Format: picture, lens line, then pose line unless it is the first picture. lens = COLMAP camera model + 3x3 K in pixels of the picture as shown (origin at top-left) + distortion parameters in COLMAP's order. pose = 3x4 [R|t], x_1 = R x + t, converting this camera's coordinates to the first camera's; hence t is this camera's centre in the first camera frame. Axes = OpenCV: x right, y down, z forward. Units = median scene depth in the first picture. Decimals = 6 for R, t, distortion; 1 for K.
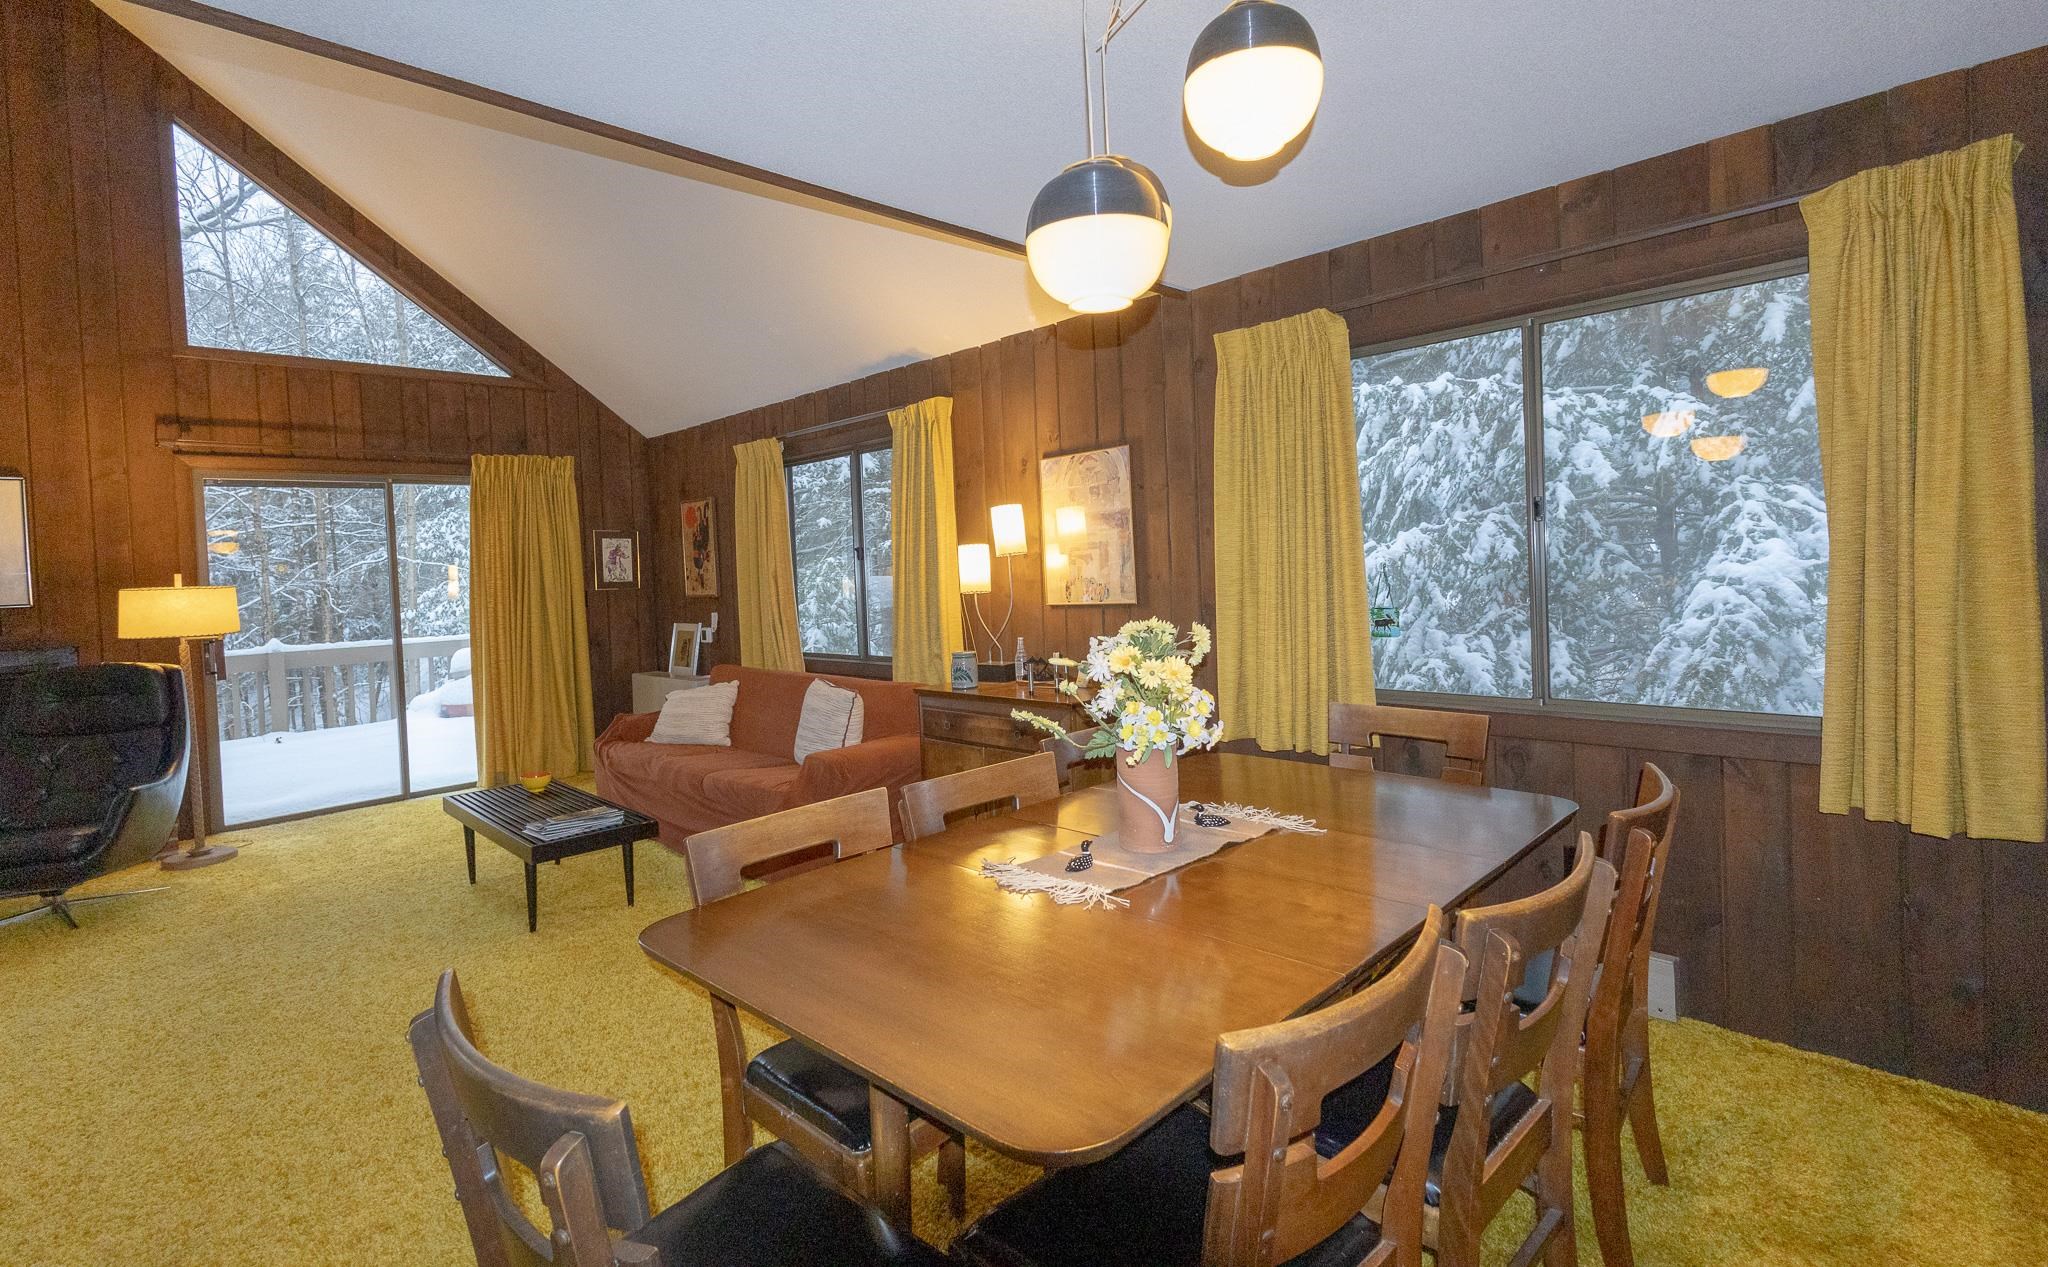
lens RADIAL K [[937.6, 0, 1039.3], [0, 937.6, 590.0], [0, 0, 1]] dist [0.001815, -0.000135]
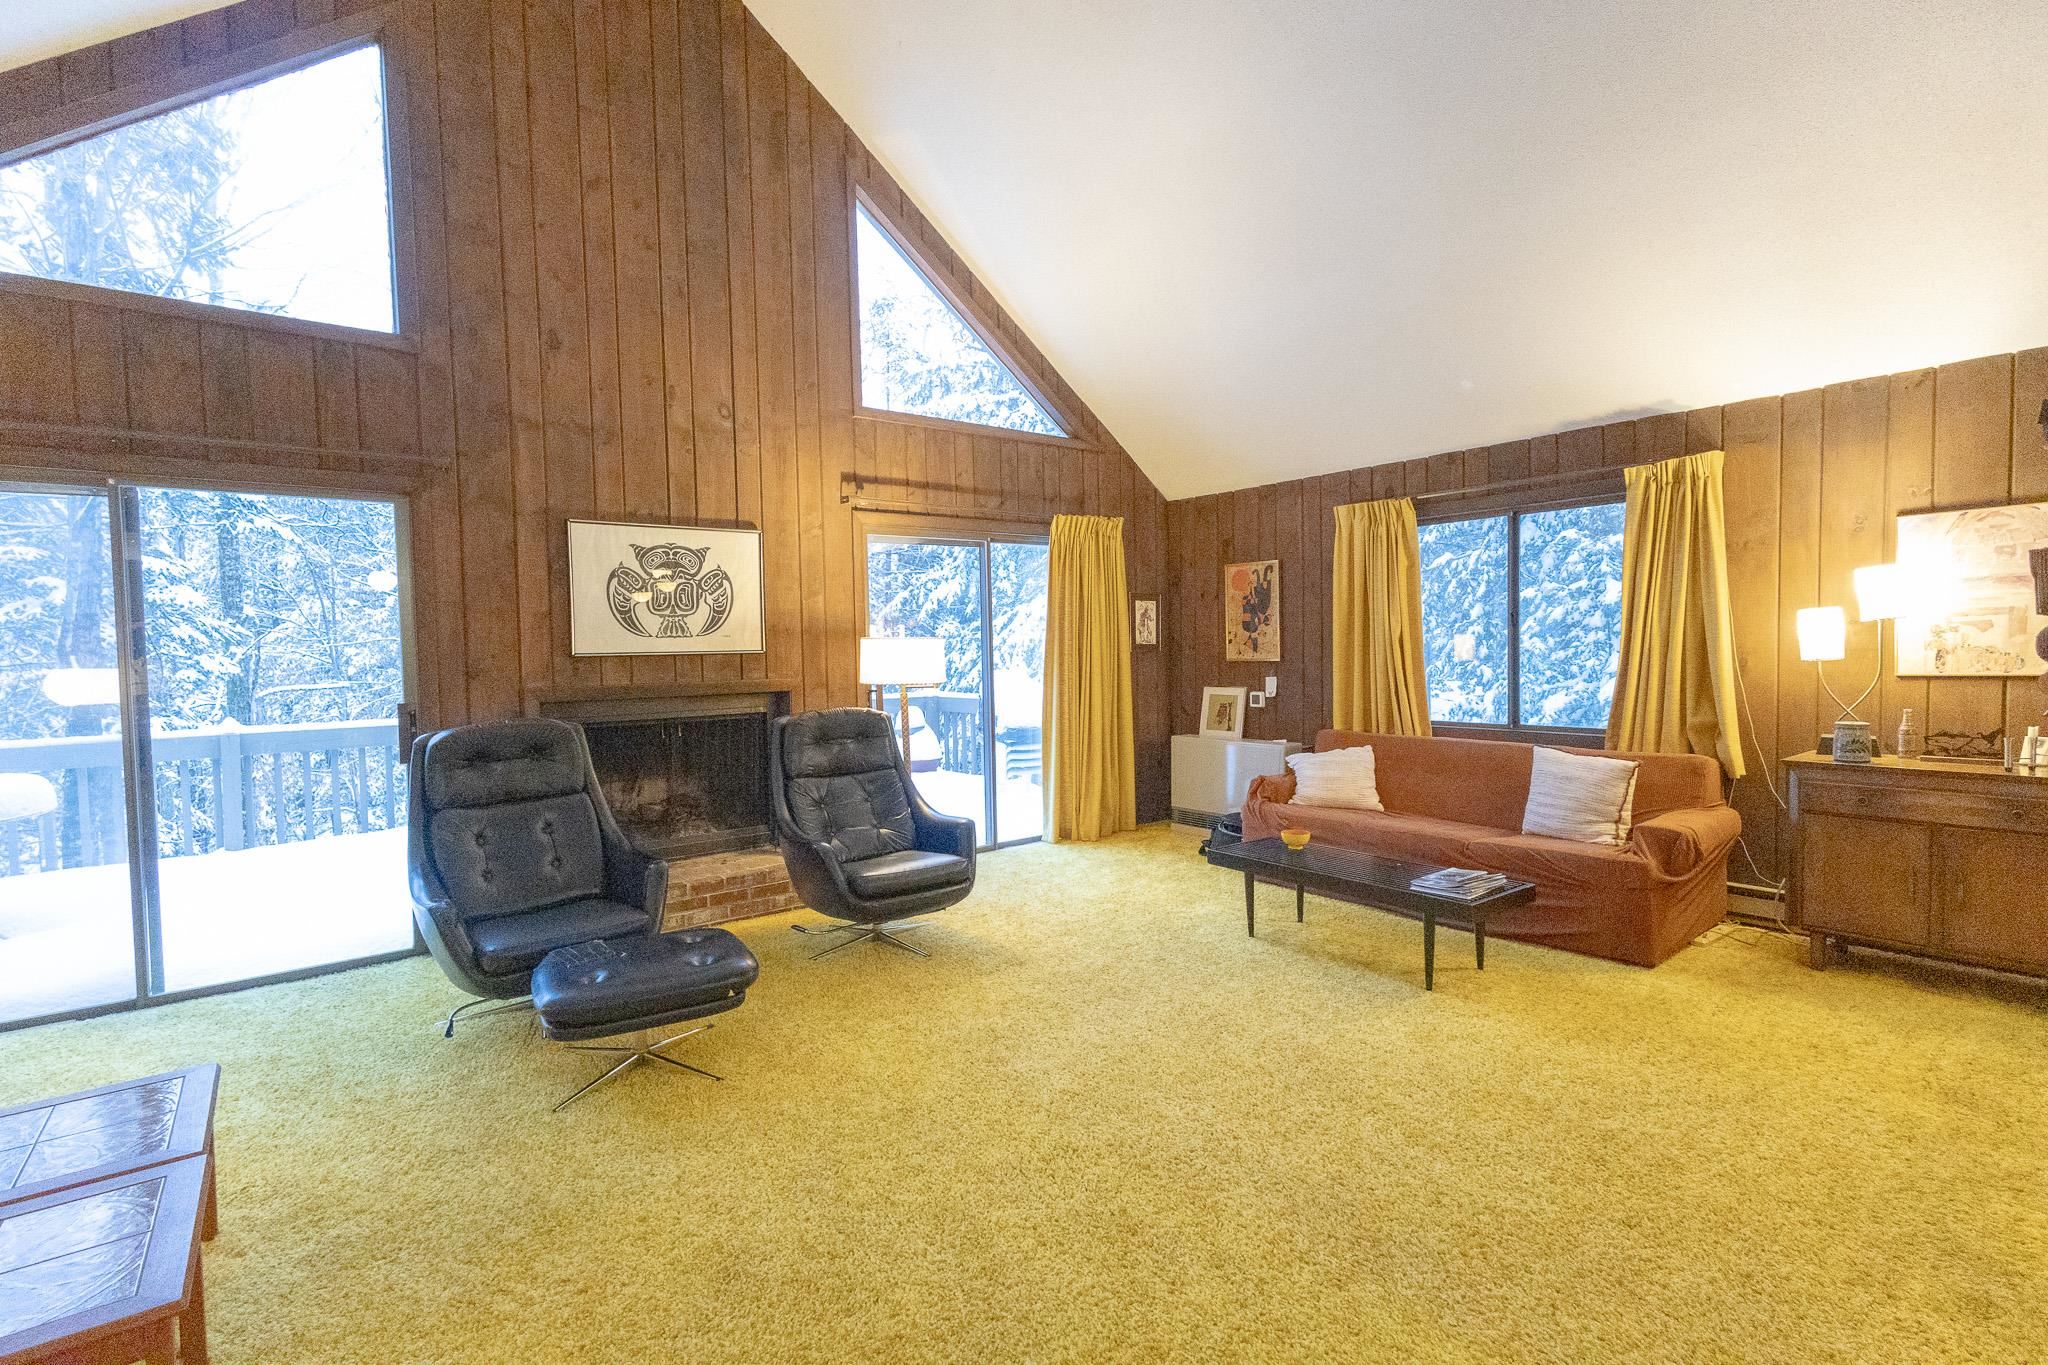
lens RADIAL K [[947.3, 0, 1027.4], [0, 947.3, 687.3], [0, 0, 1]] dist [0.005035, -0.000874]
pose [[0.992070, 0.027981, -0.122529, -0.543689], [-0.025351, 0.999415, 0.022973, 0.020879], [0.123100, -0.019684, 0.992199, -0.025912]]
